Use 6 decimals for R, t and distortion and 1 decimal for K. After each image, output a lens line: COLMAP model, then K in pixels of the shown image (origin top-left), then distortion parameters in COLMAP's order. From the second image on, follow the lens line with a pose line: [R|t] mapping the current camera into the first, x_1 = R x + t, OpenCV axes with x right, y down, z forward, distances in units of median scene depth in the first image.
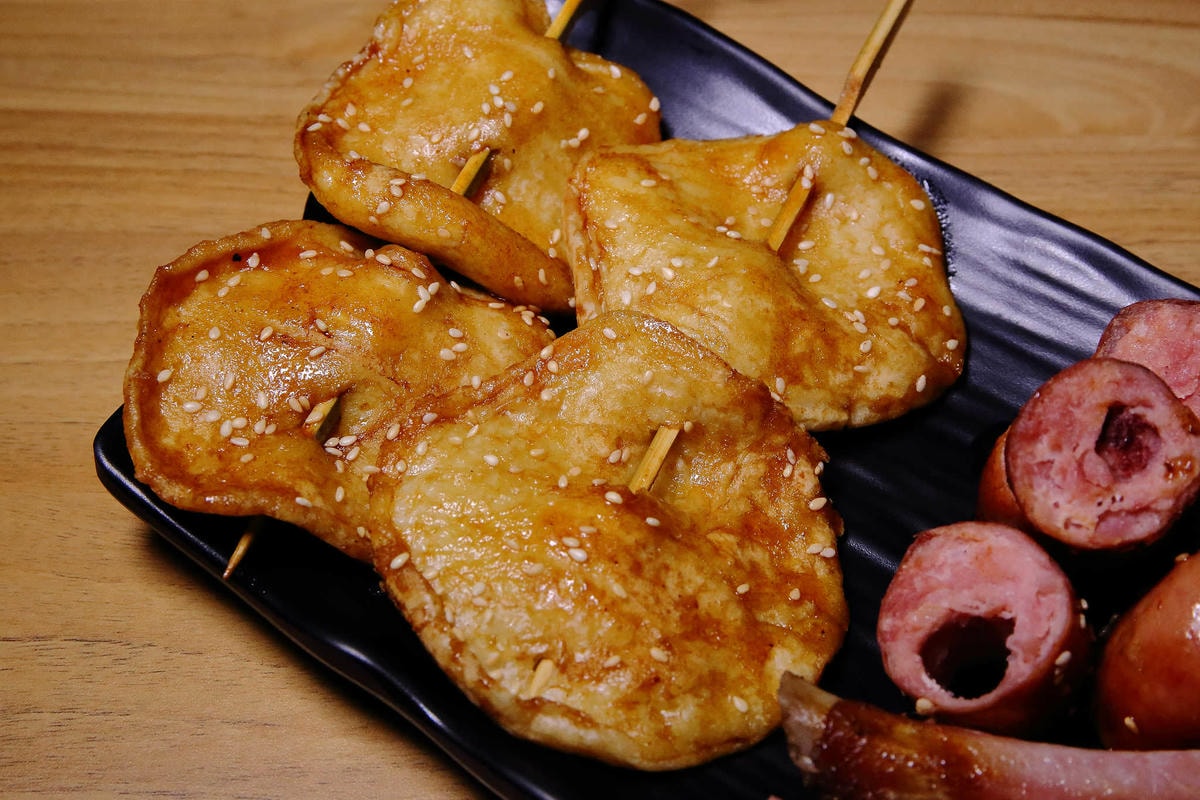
lens RADIAL K [[2048.0, 0, 600.0], [0, 2048.0, 400.0], [0, 0, 1]] dist [-0.026448, -0.105065]
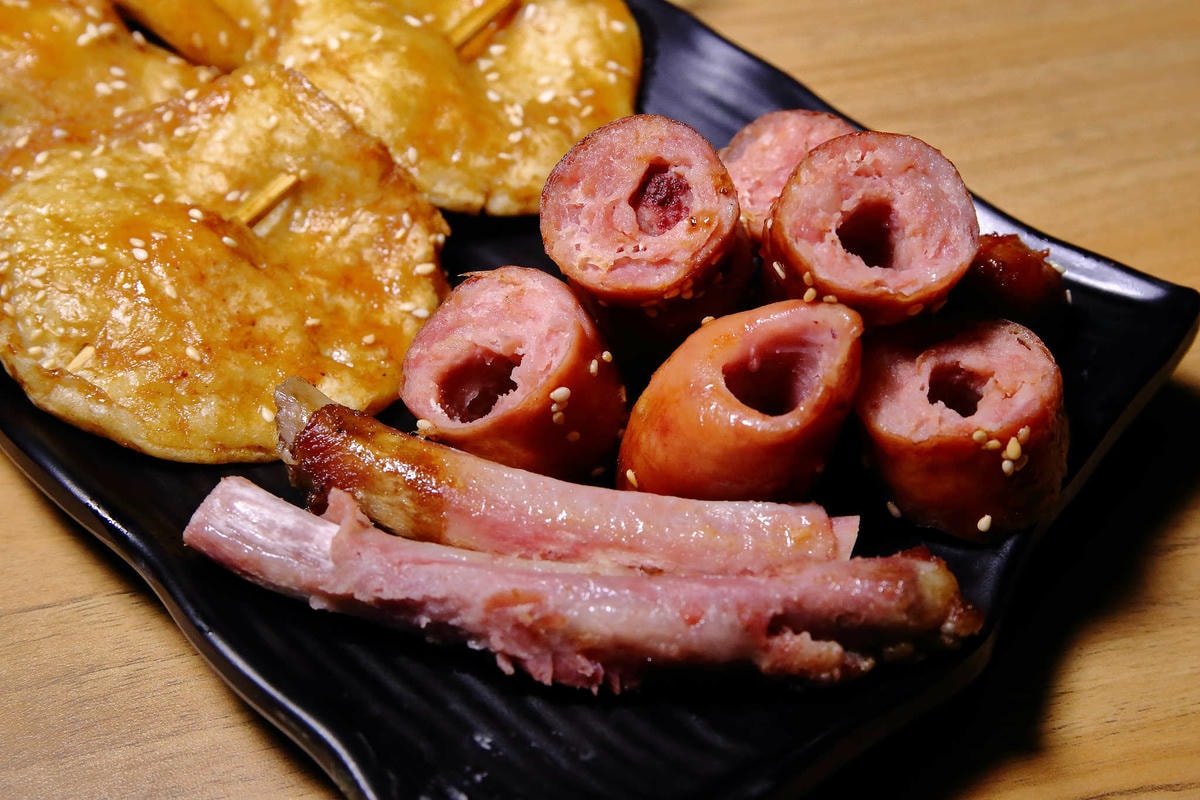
lens RADIAL K [[2155.8, 0, 600.0], [0, 2155.8, 400.0], [0, 0, 1]] dist [0.025766, 0.075760]
pose [[0.984954, 0.126872, -0.117344, 0.342592], [-0.134371, 0.989212, -0.058337, 0.174314], [0.108677, 0.073227, 0.991376, -0.048635]]
